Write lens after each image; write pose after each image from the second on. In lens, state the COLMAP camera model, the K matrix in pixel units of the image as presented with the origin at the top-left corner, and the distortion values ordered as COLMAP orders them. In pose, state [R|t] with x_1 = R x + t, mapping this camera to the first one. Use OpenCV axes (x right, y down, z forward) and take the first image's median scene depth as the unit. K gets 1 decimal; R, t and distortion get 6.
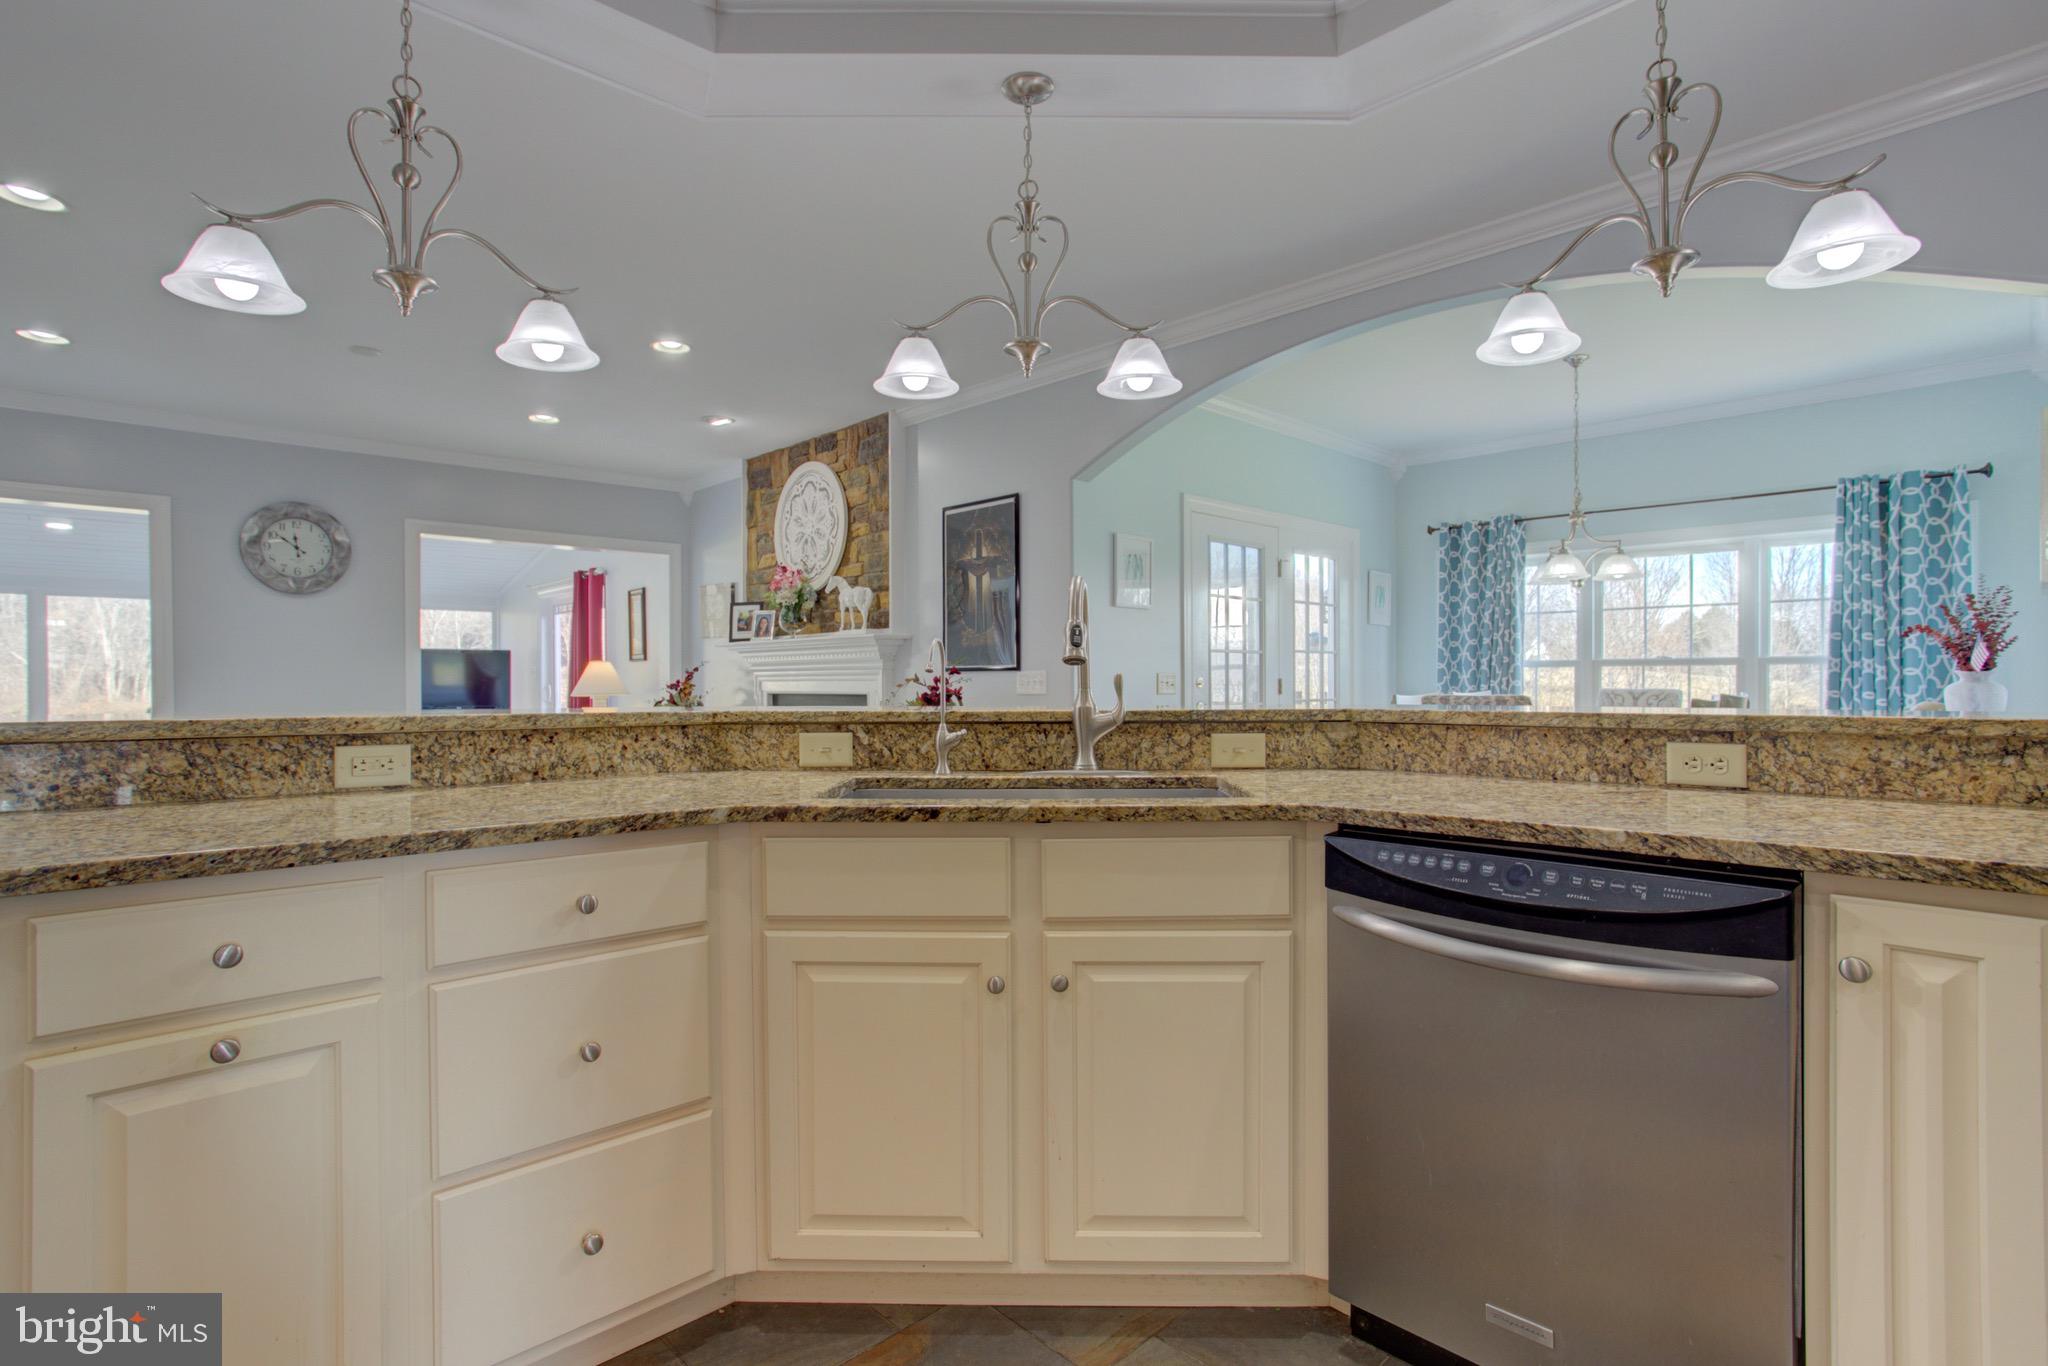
lens RADIAL K [[1005.9, 0, 1026.3], [0, 1005.9, 678.8], [0, 0, 1]] dist [-0.003014, 0.002560]
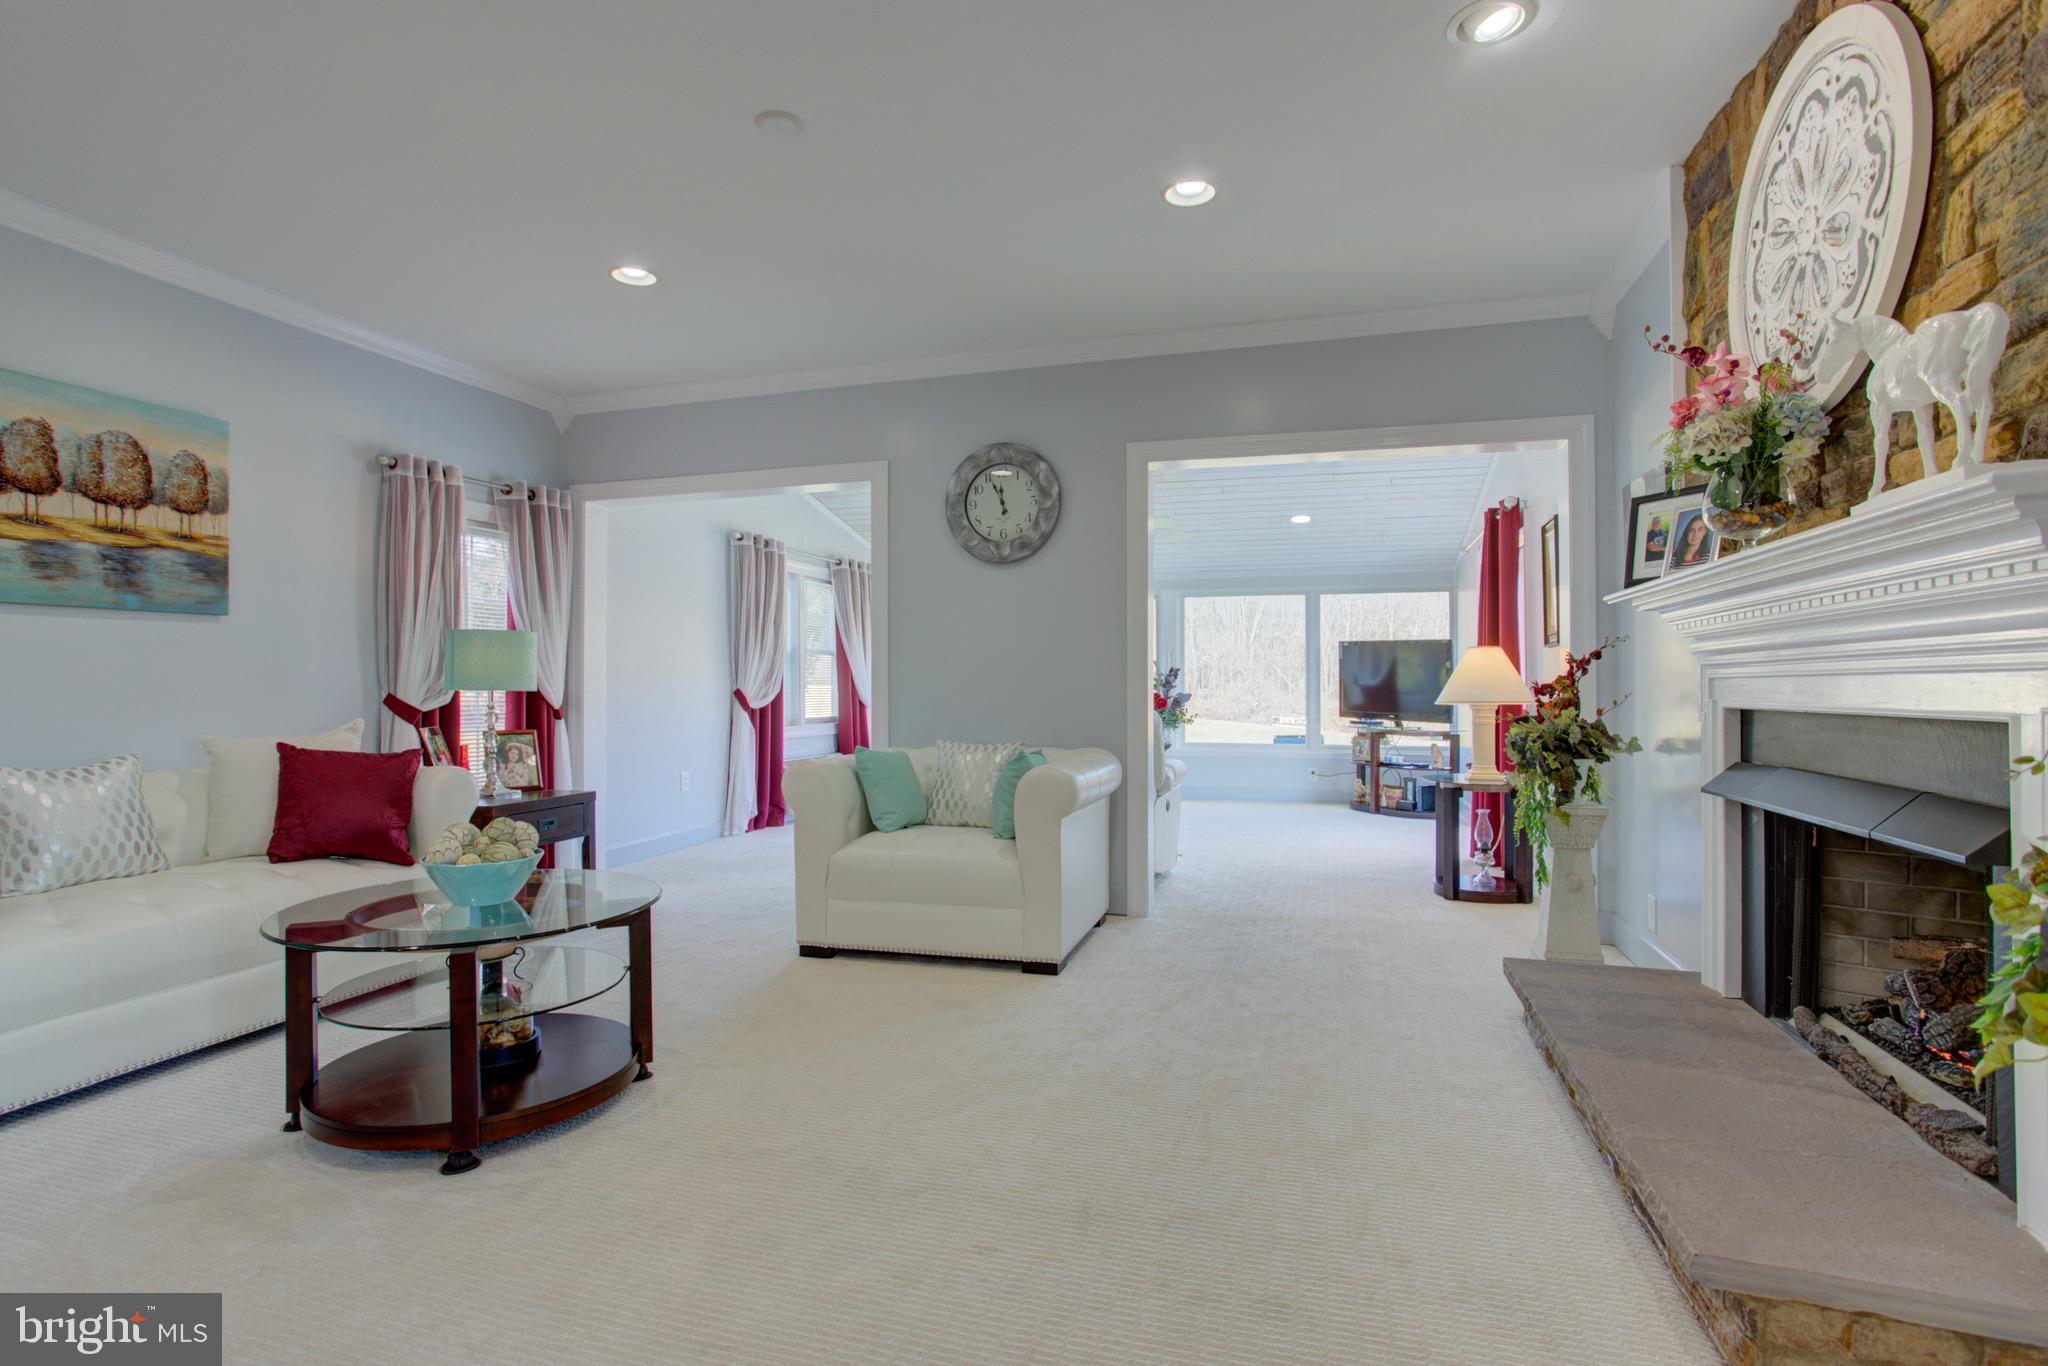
lens RADIAL K [[1005.9, 0, 1033.7], [0, 1005.9, 677.0], [0, 0, 1]] dist [-0.003014, 0.002560]
pose [[0.512292, -0.002600, -0.858807, -0.061012], [0.000191, 0.999996, -0.002913, 0.003558], [0.858811, 0.001329, 0.512291, 0.637080]]
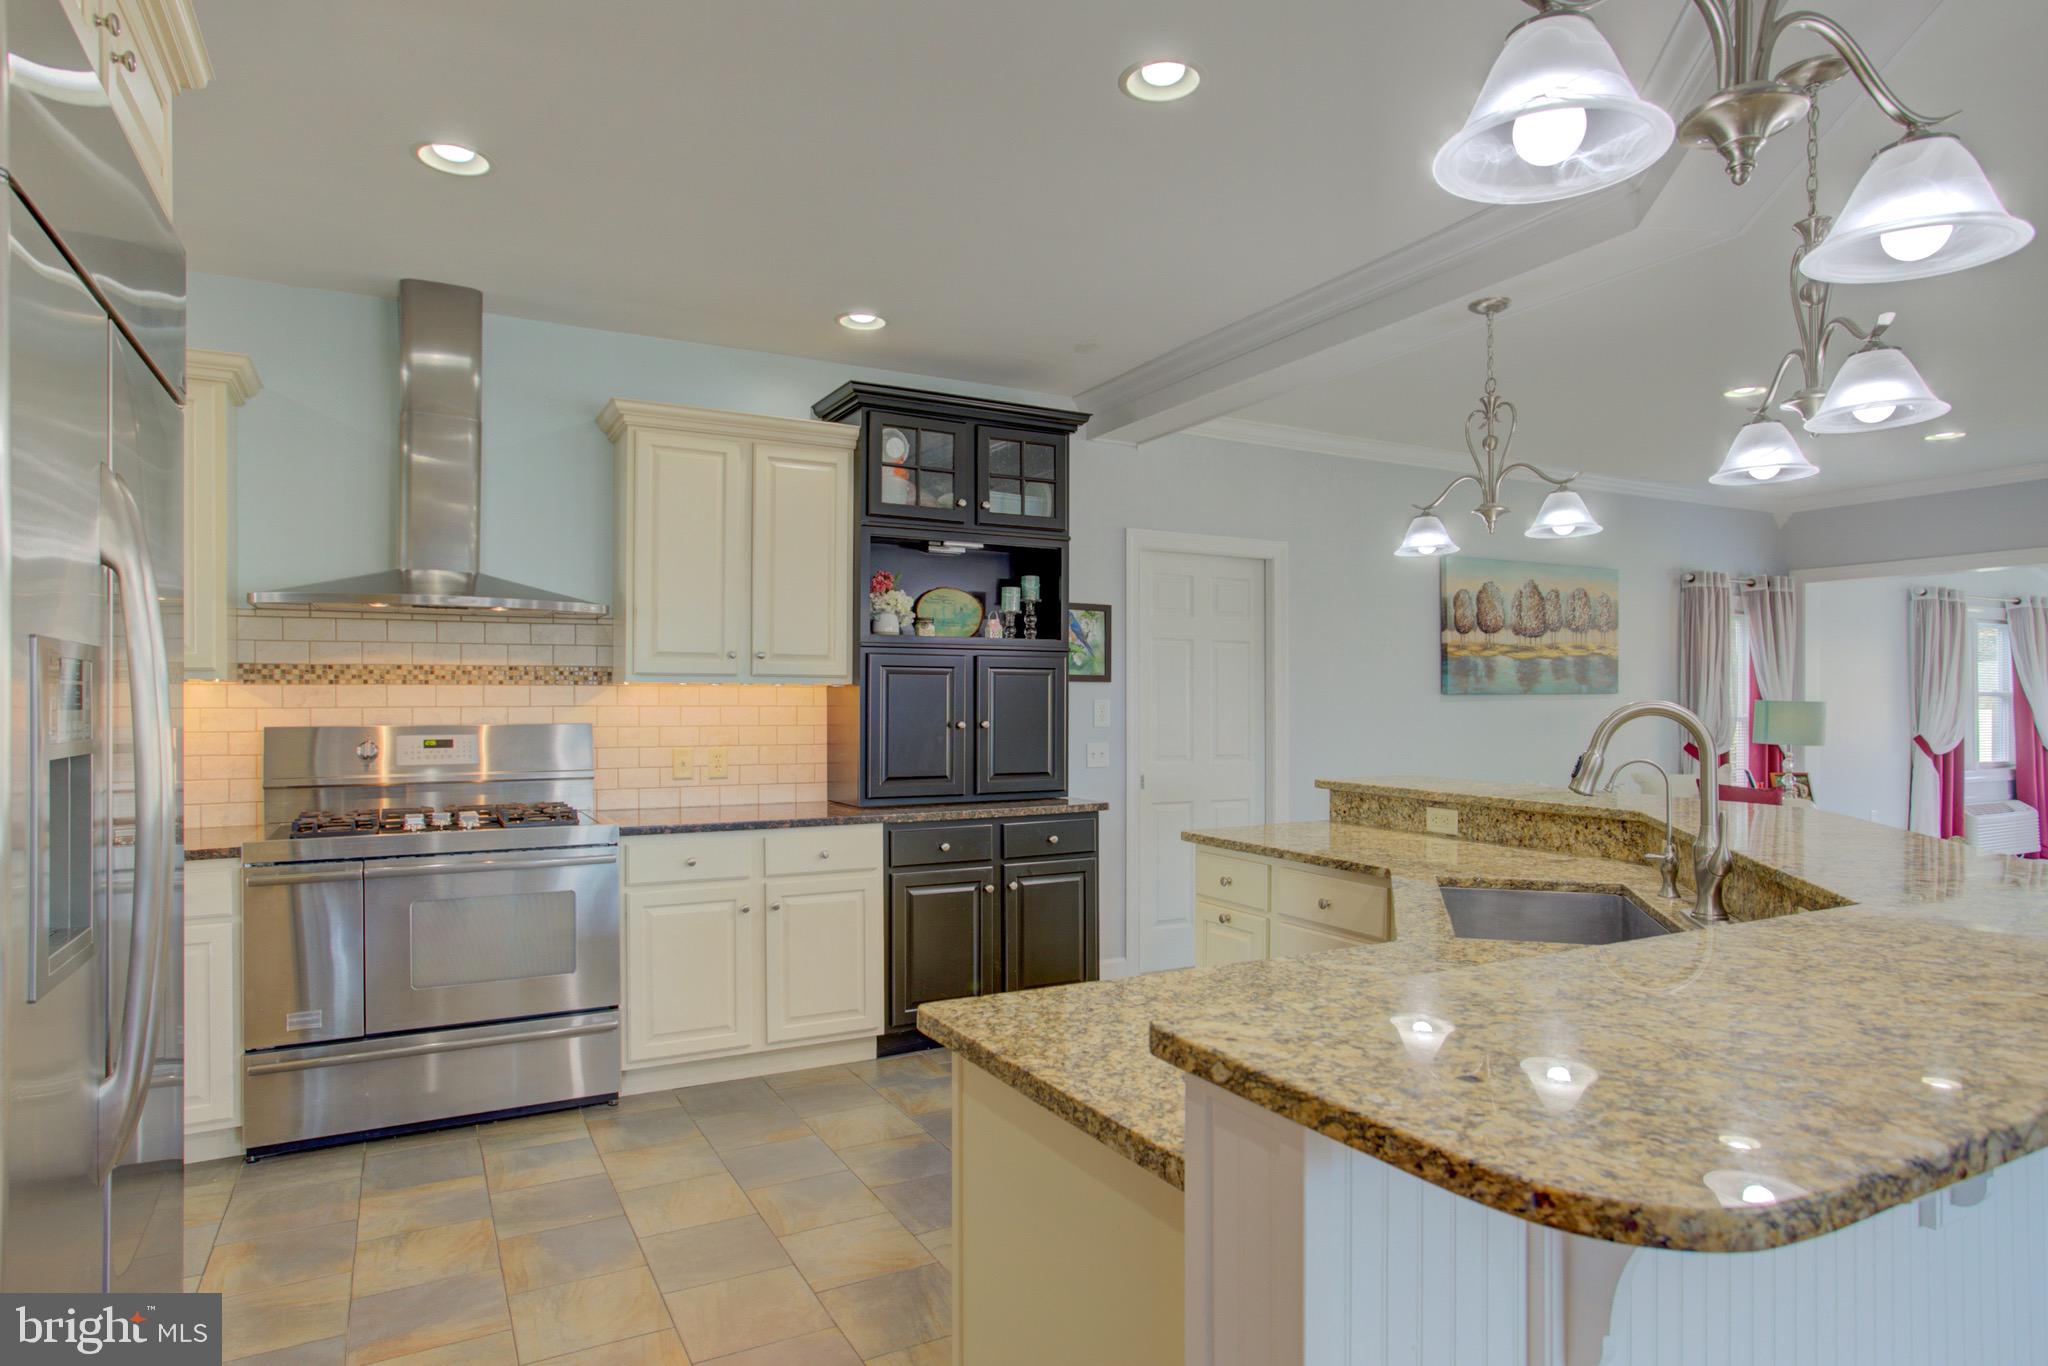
lens RADIAL K [[1174.0, 0, 1026.5], [0, 1174.0, 695.3], [0, 0, 1]] dist [-0.034114, 0.000442]
pose [[-0.269801, -0.000312, -0.962916, 0.423410], [0.001779, 0.999998, -0.000823, -0.036649], [0.962914, -0.001935, -0.269800, 0.258231]]
